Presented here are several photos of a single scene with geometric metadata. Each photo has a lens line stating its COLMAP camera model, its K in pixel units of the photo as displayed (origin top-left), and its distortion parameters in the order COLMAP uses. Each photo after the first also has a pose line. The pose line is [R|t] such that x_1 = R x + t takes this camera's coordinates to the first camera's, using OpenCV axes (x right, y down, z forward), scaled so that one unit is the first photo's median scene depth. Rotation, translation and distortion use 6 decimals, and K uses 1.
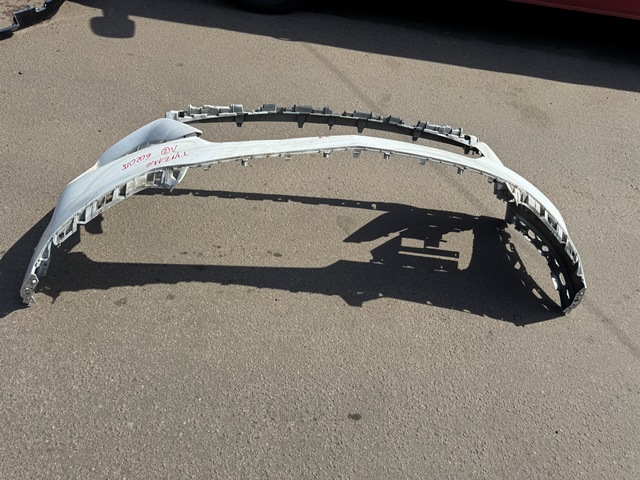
lens RADIAL K [[451.4, 0, 324.6], [0, 451.4, 233.7], [0, 0, 1]] dist [0.066313, -0.079251]
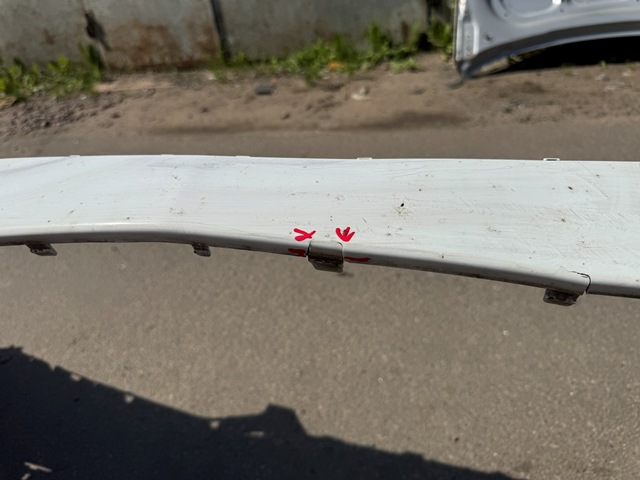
lens RADIAL K [[466.4, 0, 314.0], [0, 466.4, 238.4], [0, 0, 1]] dist [0.039038, -0.088462]
pose [[-0.954990, -0.206587, 0.212877, -0.029700], [0.199786, 0.082533, 0.976357, -0.298725], [-0.219272, 0.974941, -0.037545, 0.773223]]
